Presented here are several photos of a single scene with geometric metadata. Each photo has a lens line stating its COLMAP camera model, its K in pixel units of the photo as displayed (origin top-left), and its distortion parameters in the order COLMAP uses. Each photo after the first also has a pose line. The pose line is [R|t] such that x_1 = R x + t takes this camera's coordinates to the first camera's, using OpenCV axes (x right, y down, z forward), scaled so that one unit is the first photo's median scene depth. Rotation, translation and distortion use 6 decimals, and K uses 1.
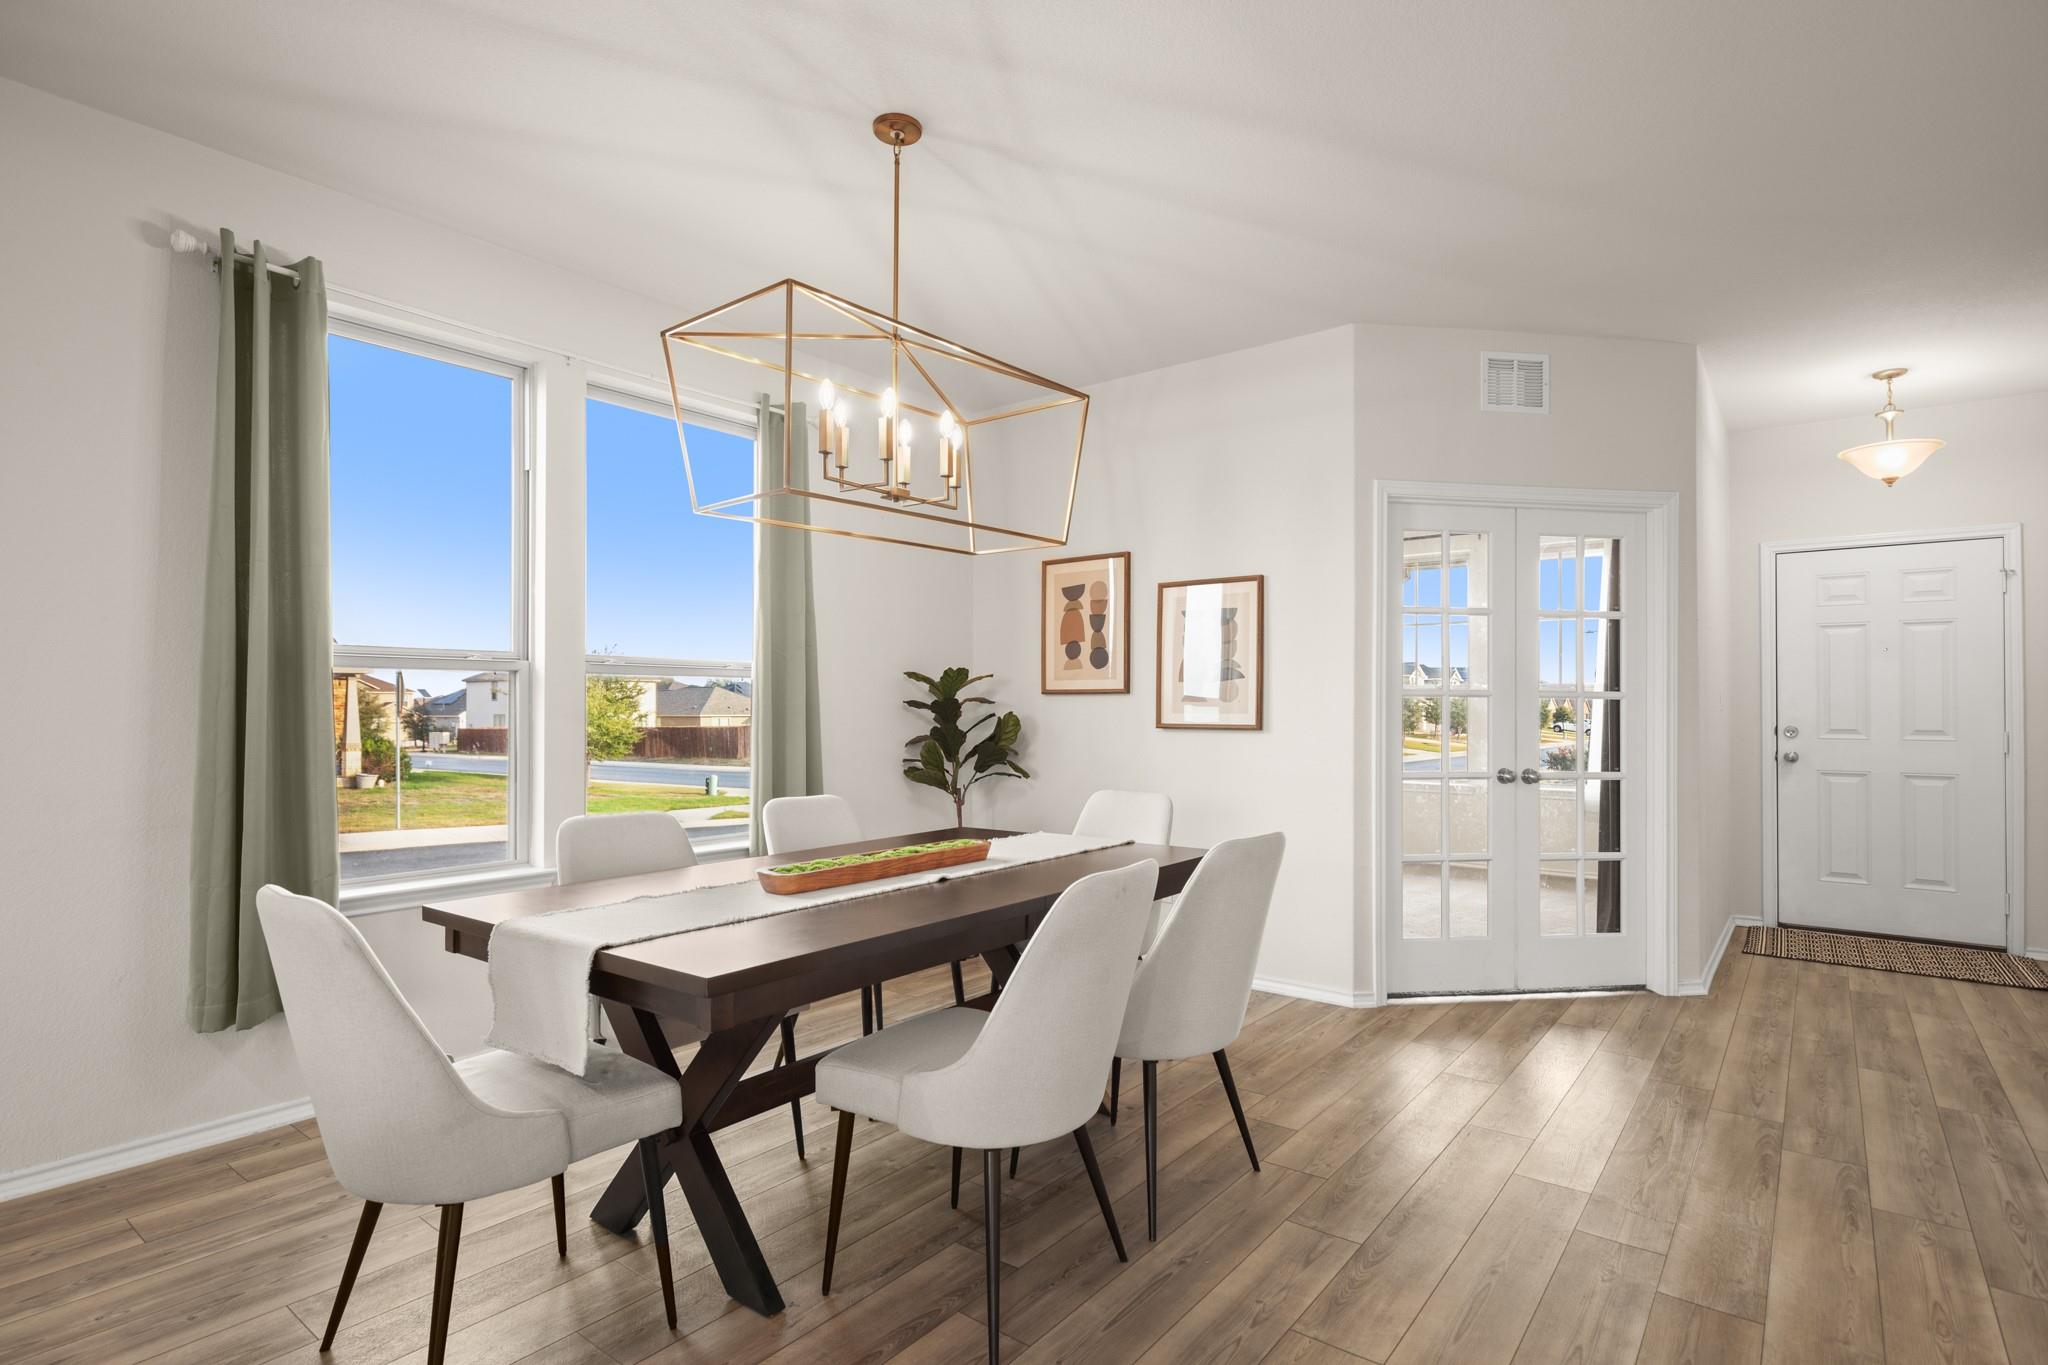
lens RADIAL K [[1028.4, 0, 1041.1], [0, 1028.4, 716.7], [0, 0, 1]] dist [0.002835, -0.001504]
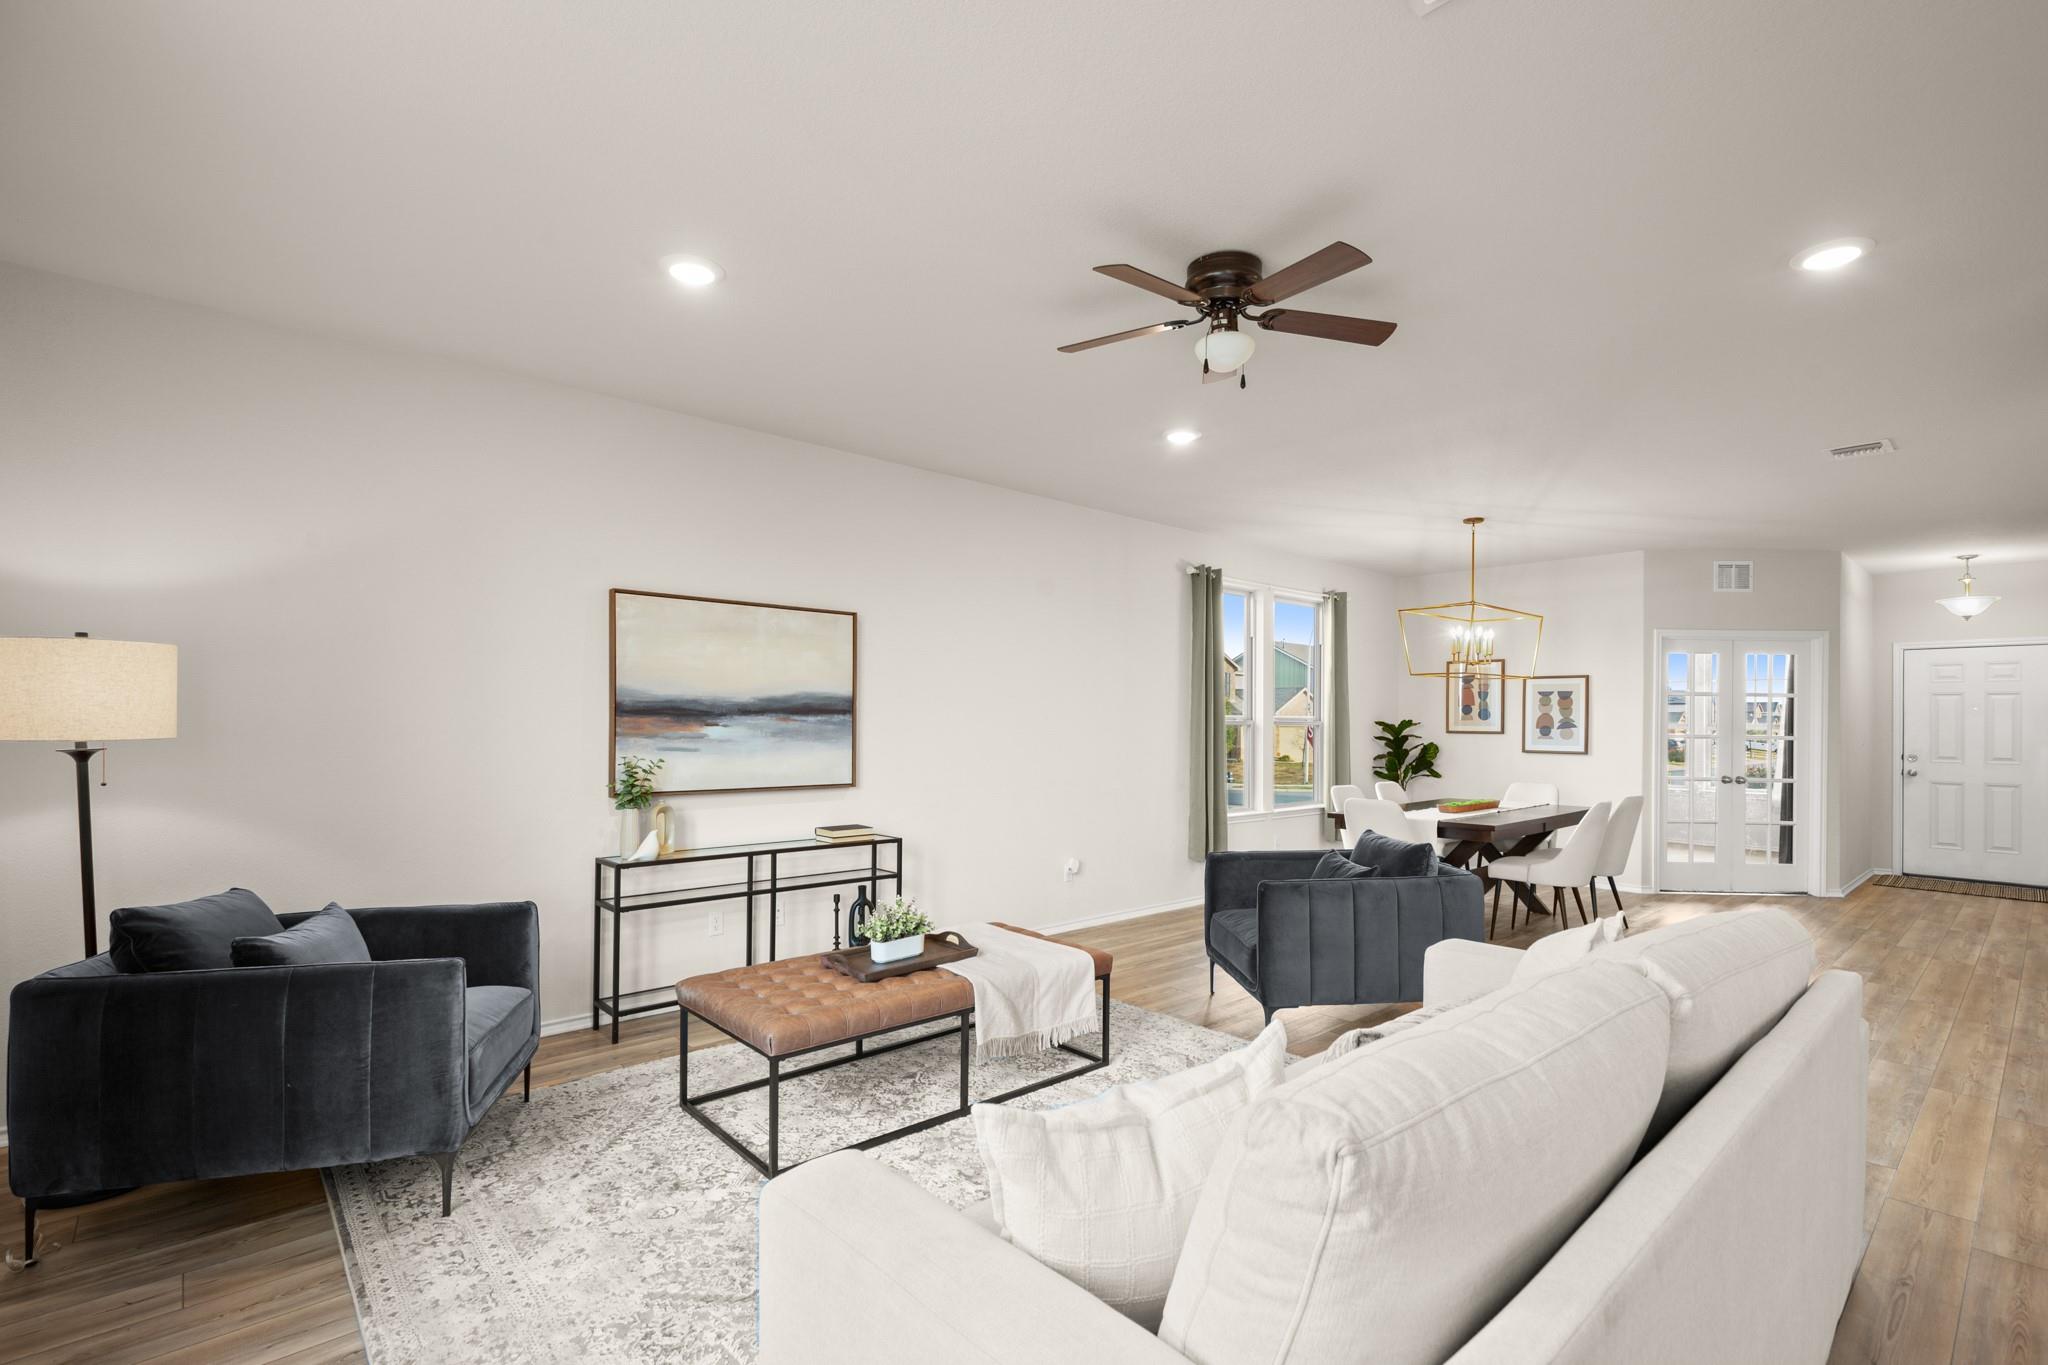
lens RADIAL K [[937.2, 0, 1038.3], [0, 937.2, 731.0], [0, 0, 1]] dist [0.002844, -0.000407]
pose [[0.984799, 0.007490, -0.173535, -0.457307], [-0.007099, 0.999971, 0.002873, -0.026414], [0.173552, -0.001598, 0.984823, -0.851218]]
